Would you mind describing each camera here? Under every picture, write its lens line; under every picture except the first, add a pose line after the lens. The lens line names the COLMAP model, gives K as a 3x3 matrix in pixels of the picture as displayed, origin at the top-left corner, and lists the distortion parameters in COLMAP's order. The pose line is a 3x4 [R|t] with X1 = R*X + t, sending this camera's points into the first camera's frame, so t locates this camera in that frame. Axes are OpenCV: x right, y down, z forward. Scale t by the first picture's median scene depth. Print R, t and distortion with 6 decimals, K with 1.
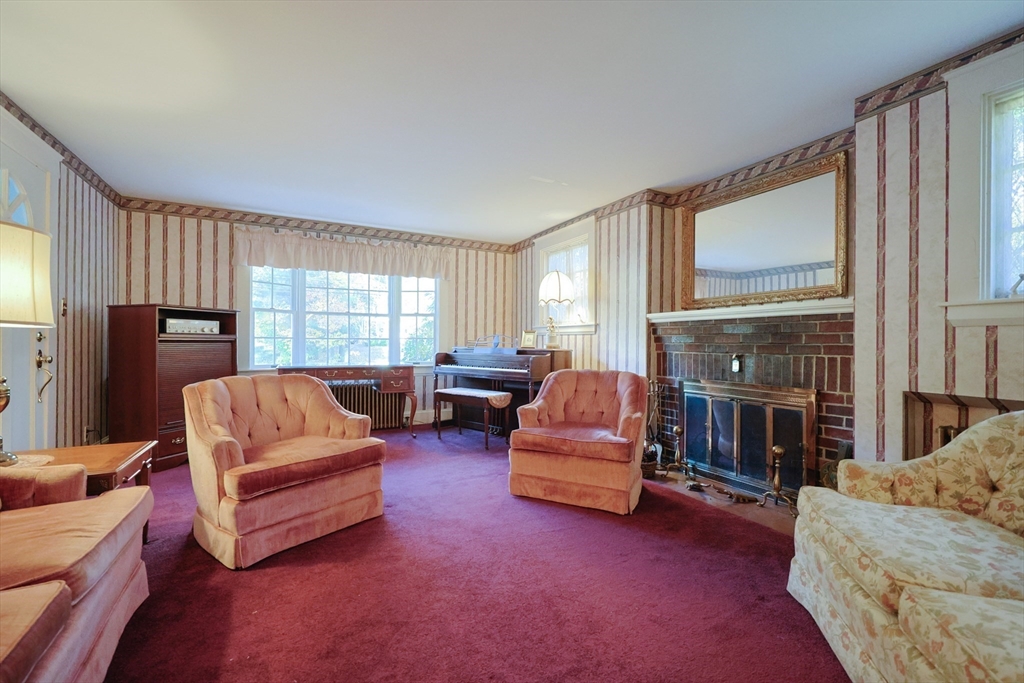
lens RADIAL K [[439.9, 0, 510.0], [0, 439.9, 341.9], [0, 0, 1]] dist [-0.002096, -0.001354]
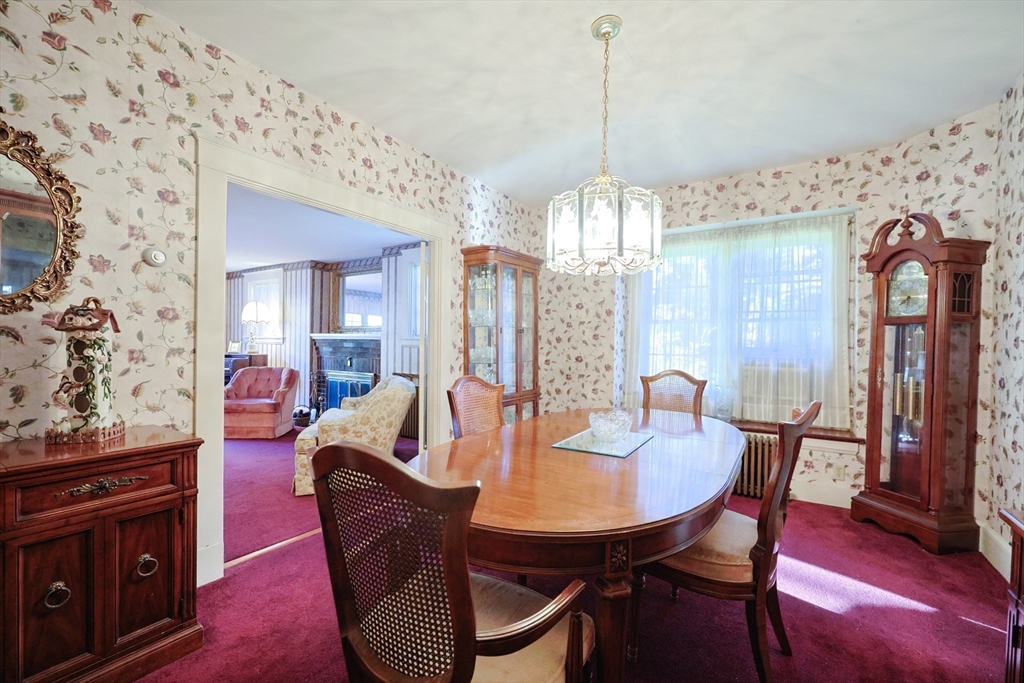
lens RADIAL K [[439.9, 0, 517.6], [0, 439.9, 345.8], [0, 0, 1]] dist [-0.002096, -0.001354]
pose [[0.864026, 0.005753, 0.503415, 0.147032], [-0.010388, 0.999926, 0.006404, -0.035196], [-0.503340, -0.010763, 0.864021, -0.862616]]
